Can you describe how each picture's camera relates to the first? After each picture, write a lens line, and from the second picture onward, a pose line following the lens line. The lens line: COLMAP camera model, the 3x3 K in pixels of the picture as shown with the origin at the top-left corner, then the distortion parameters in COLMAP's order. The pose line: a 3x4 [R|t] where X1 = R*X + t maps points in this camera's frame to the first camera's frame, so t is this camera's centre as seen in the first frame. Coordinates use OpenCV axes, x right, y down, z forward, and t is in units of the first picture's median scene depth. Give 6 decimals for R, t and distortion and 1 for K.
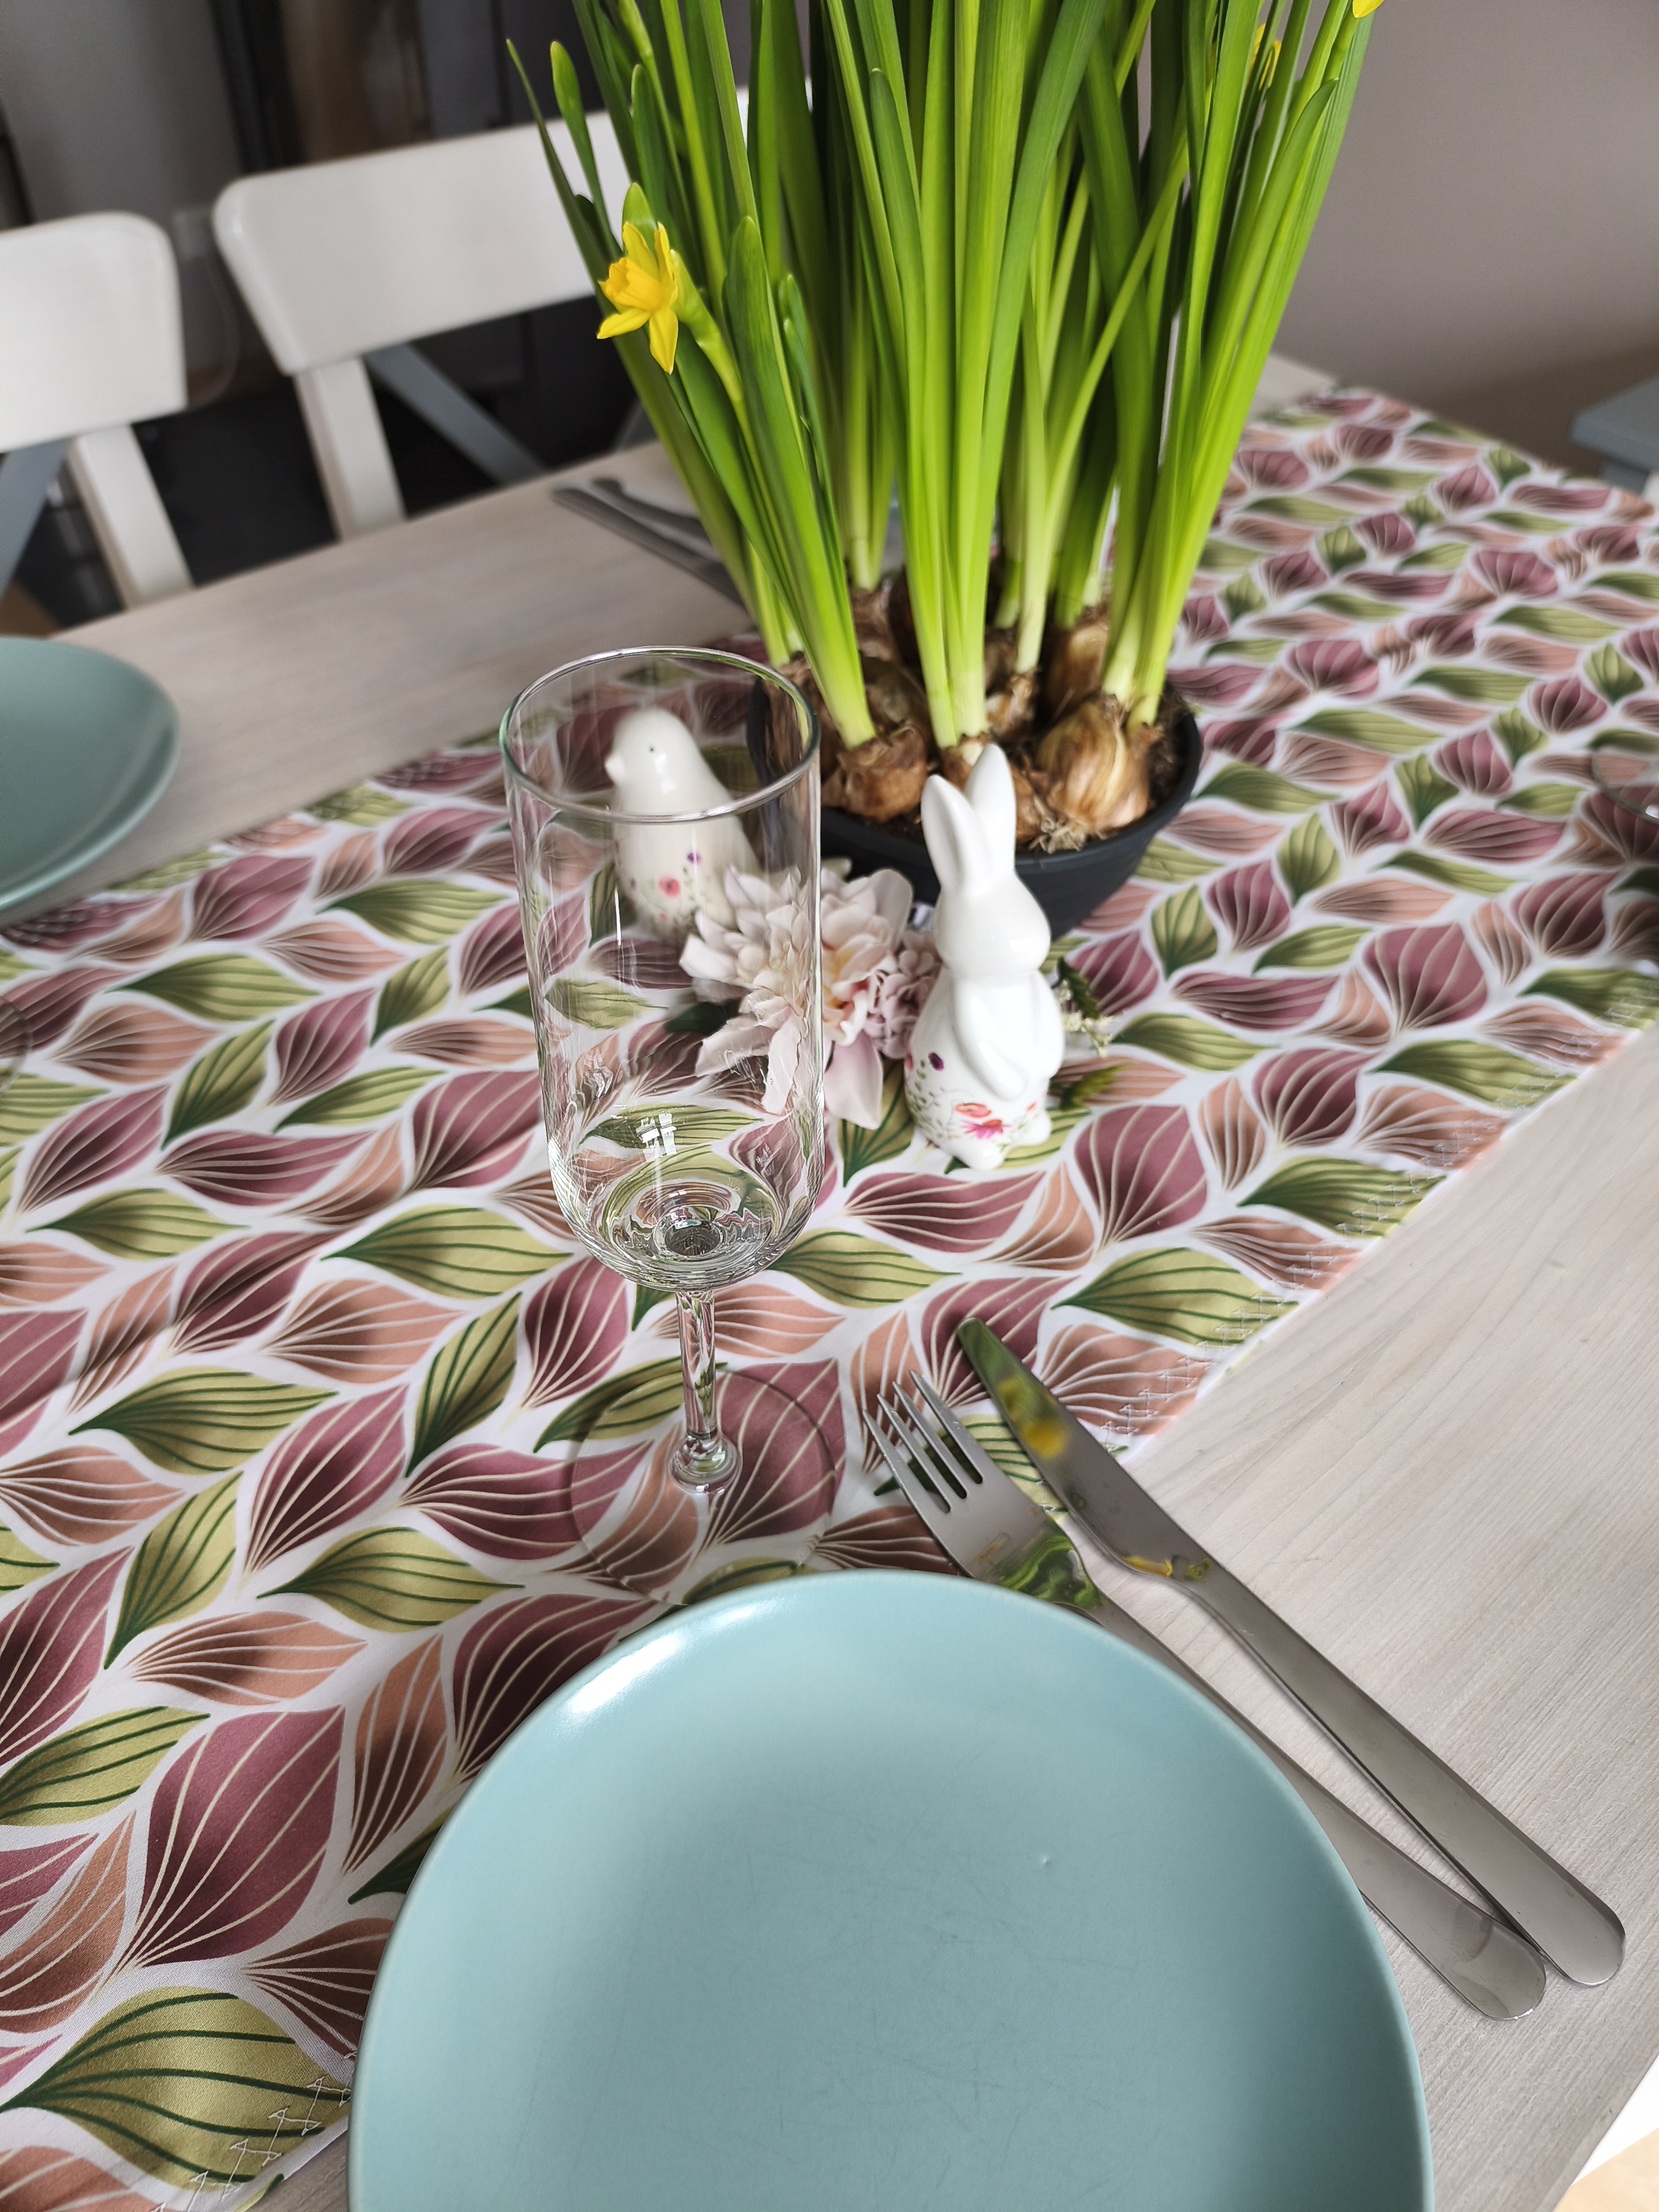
lens RADIAL K [[1491.6, 0, 829.5], [0, 1491.6, 1106.0], [0, 0, 1]] dist [-0.001586, -0.042965]
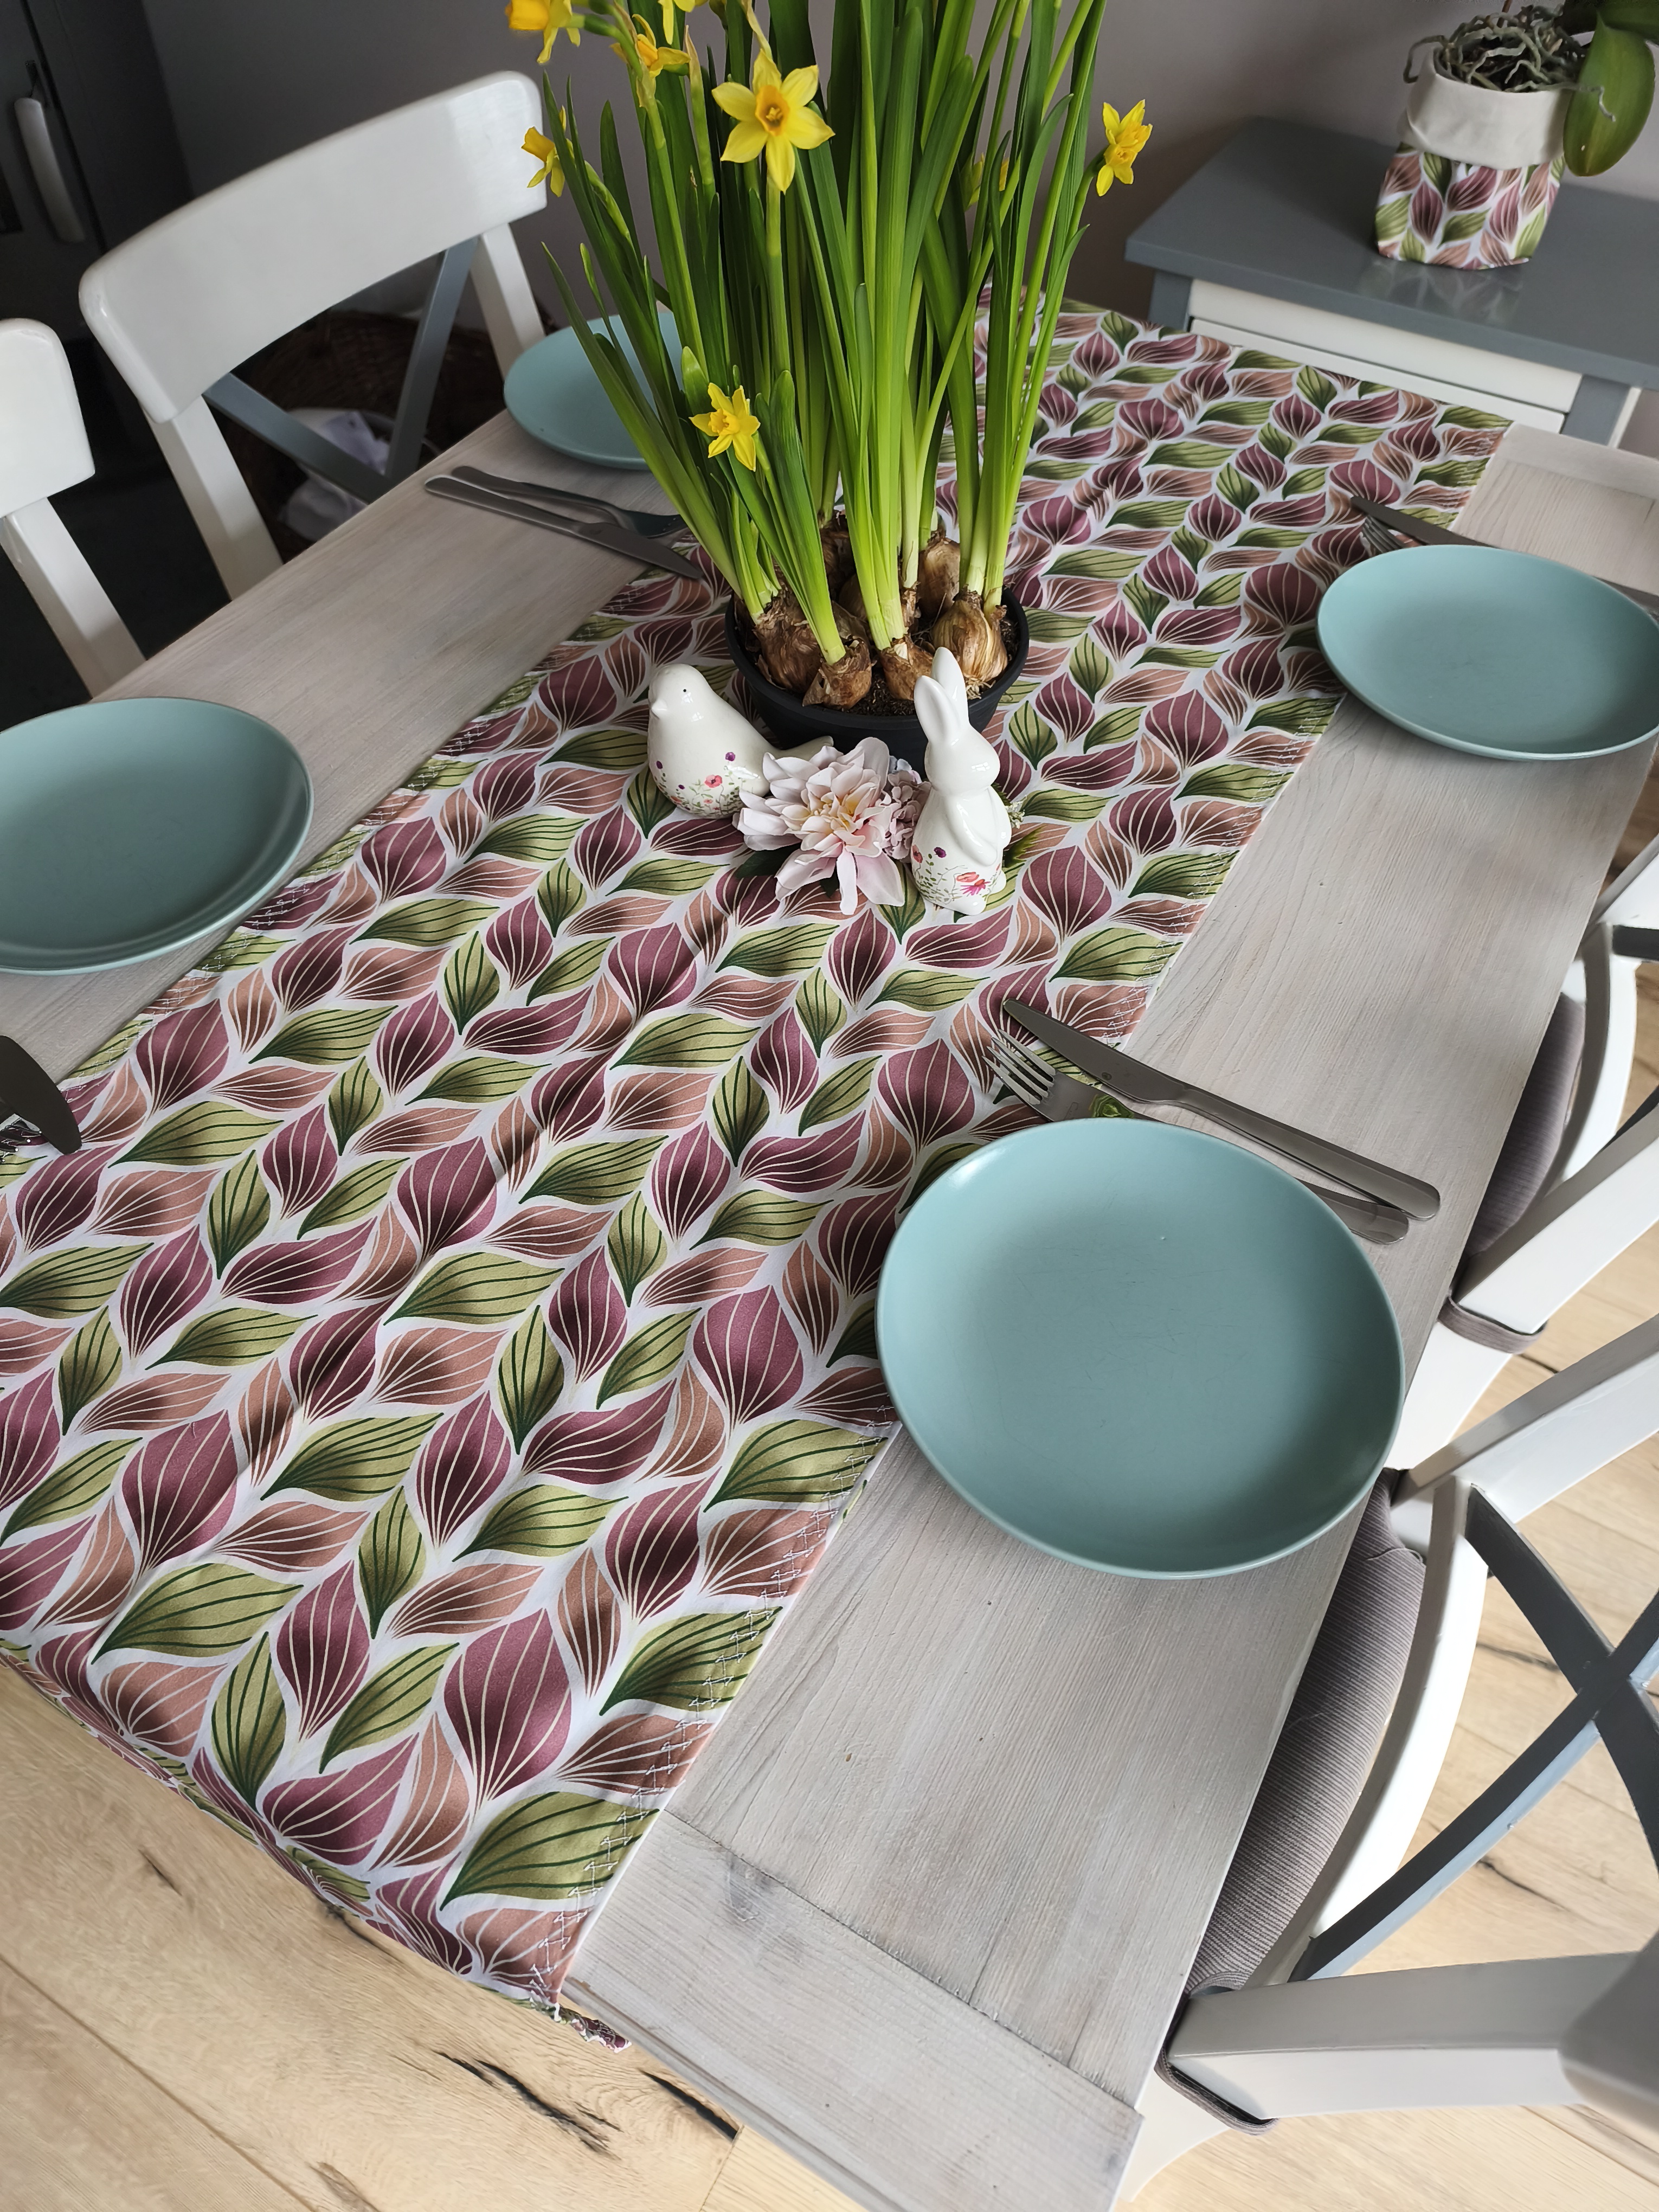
lens RADIAL K [[1491.6, 0, 829.5], [0, 1491.6, 1106.0], [0, 0, 1]] dist [-0.001586, -0.042965]
pose [[0.945261, -0.264990, 0.190425, -0.389753], [0.241665, 0.960618, 0.137153, -0.015688], [-0.219270, -0.083626, 0.972074, -0.509394]]
